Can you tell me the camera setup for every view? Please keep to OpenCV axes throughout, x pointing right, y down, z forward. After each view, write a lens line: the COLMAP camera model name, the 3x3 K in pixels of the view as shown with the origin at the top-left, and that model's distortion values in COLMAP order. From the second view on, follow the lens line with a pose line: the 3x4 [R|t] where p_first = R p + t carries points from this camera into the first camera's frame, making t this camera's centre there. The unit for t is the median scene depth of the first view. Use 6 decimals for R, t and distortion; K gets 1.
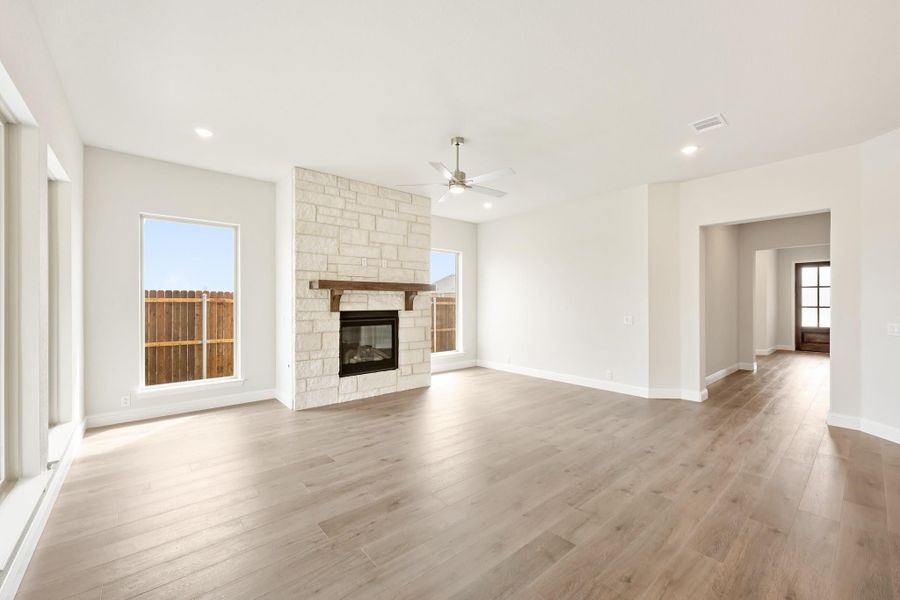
lens RADIAL K [[362.5, 0, 448.2], [0, 362.5, 302.9], [0, 0, 1]] dist [0.000717, 0.000021]
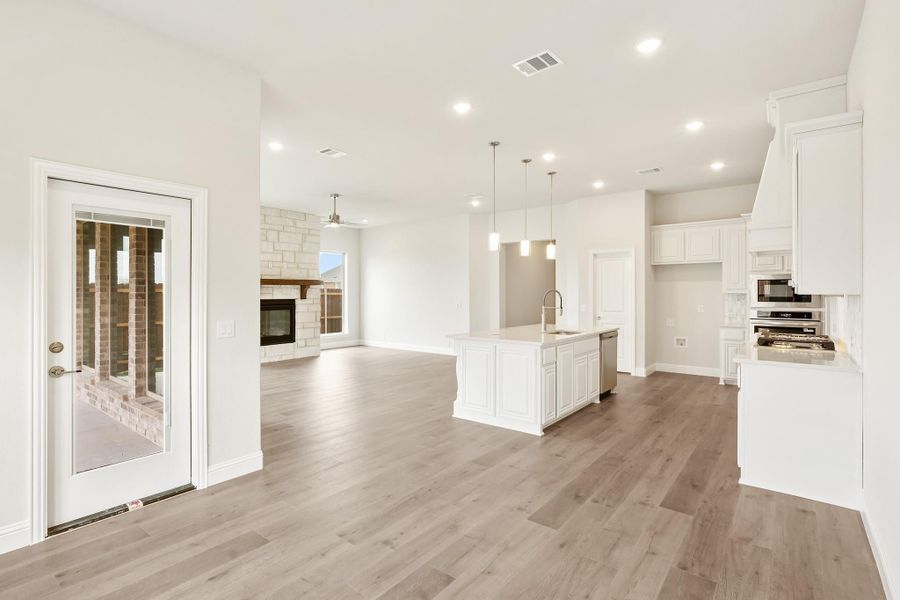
lens RADIAL K [[440.0, 0, 432.8], [0, 440.0, 289.0], [0, 0, 1]] dist [0.003959, 0.000221]
pose [[0.982766, -0.000593, 0.184855, 0.065102], [0.002534, 0.999944, -0.010260, 0.000665], [-0.184839, 0.010551, 0.982712, -0.728797]]
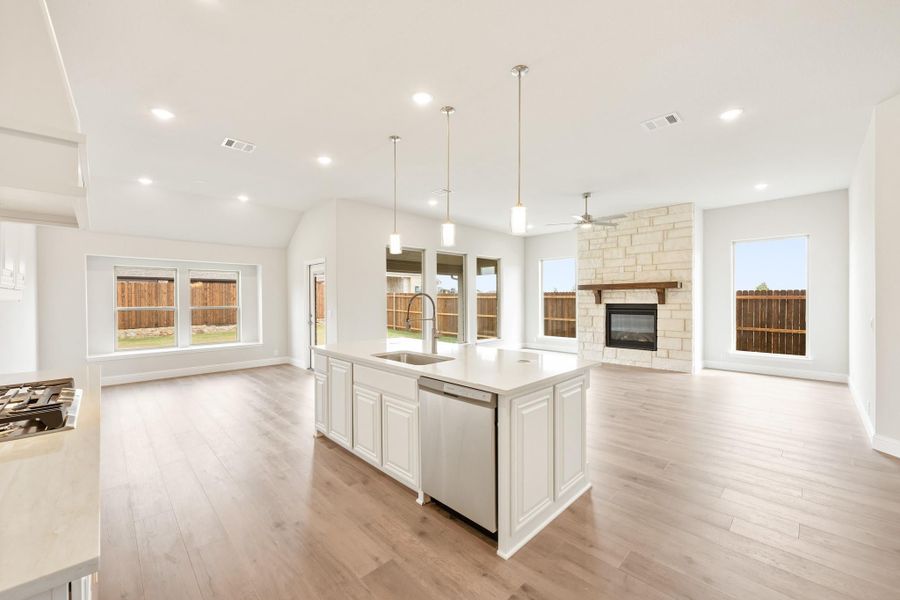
lens RADIAL K [[362.5, 0, 446.4], [0, 362.5, 297.9], [0, 0, 1]] dist [0.000717, 0.000021]
pose [[0.060680, -0.005618, -0.998141, 1.076285], [0.002636, 0.999982, -0.005468, 0.004684], [0.998154, -0.002300, 0.060694, 0.206699]]
